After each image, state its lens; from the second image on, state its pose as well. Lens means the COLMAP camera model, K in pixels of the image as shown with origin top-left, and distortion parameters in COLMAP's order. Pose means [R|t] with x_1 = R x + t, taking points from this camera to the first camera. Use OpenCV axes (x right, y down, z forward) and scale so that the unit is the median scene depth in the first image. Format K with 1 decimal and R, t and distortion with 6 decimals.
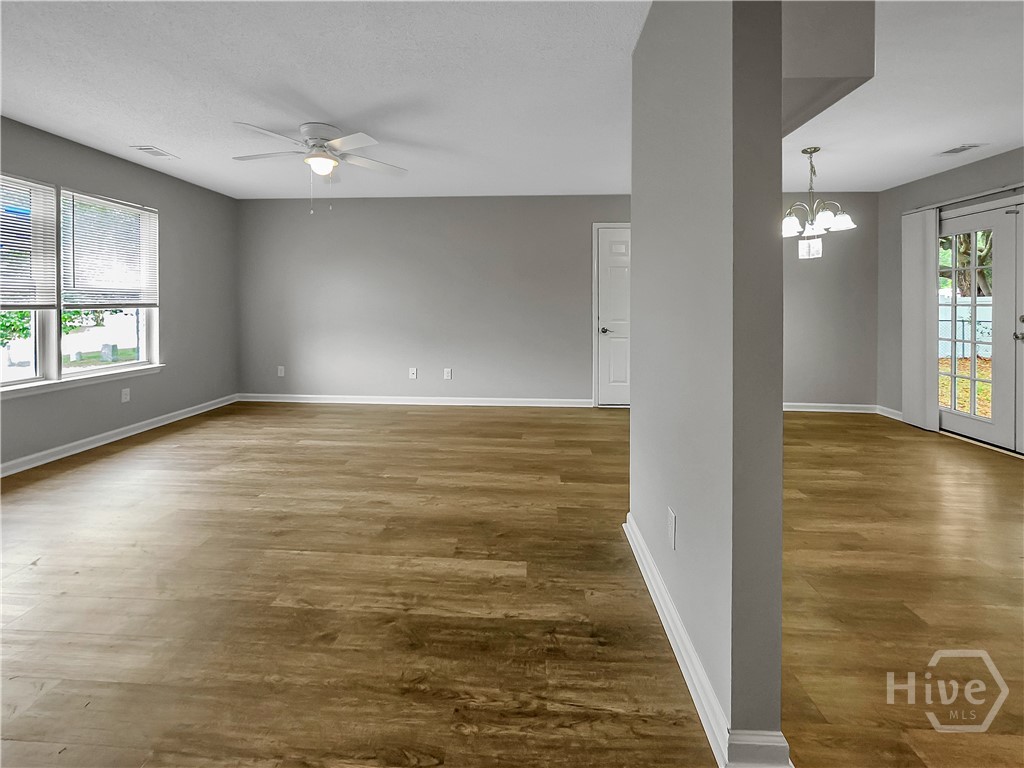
lens RADIAL K [[444.4, 0, 507.6], [0, 444.4, 312.3], [0, 0, 1]] dist [-0.000301, -0.000138]
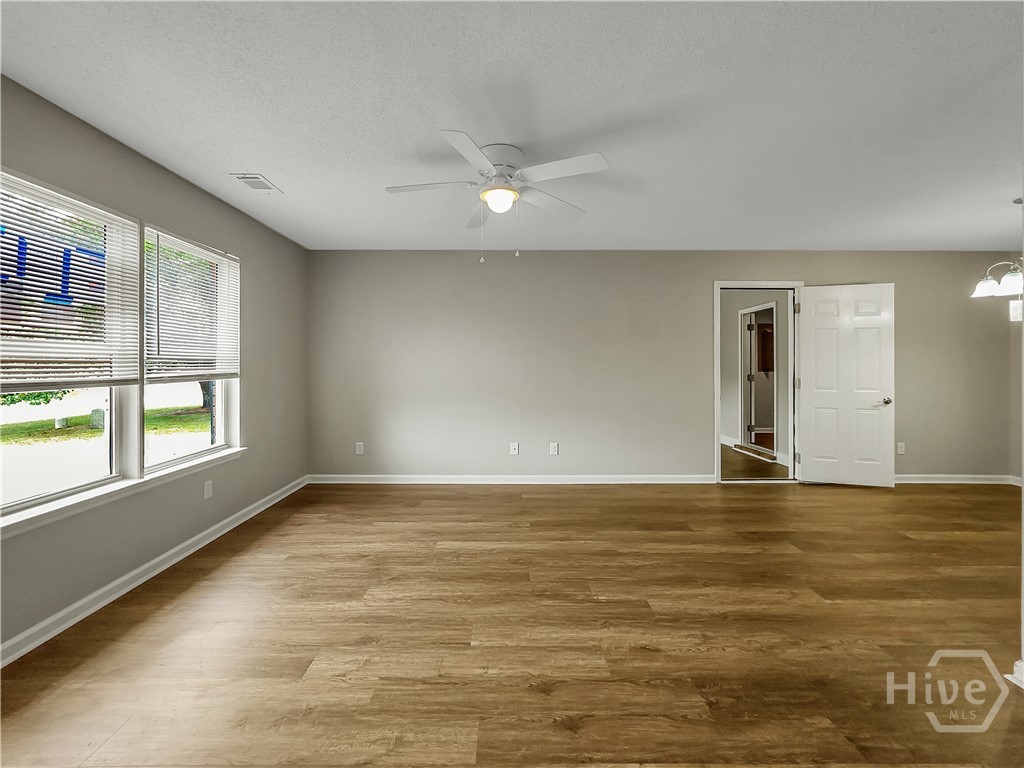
lens RADIAL K [[426.4, 0, 510.3], [0, 426.4, 368.0], [0, 0, 1]] dist [-0.002793, -0.000102]
pose [[0.997711, -0.003142, 0.067544, -0.435934], [0.003572, 0.999974, -0.006243, -0.028056], [-0.067522, 0.006470, 0.997697, 0.238659]]
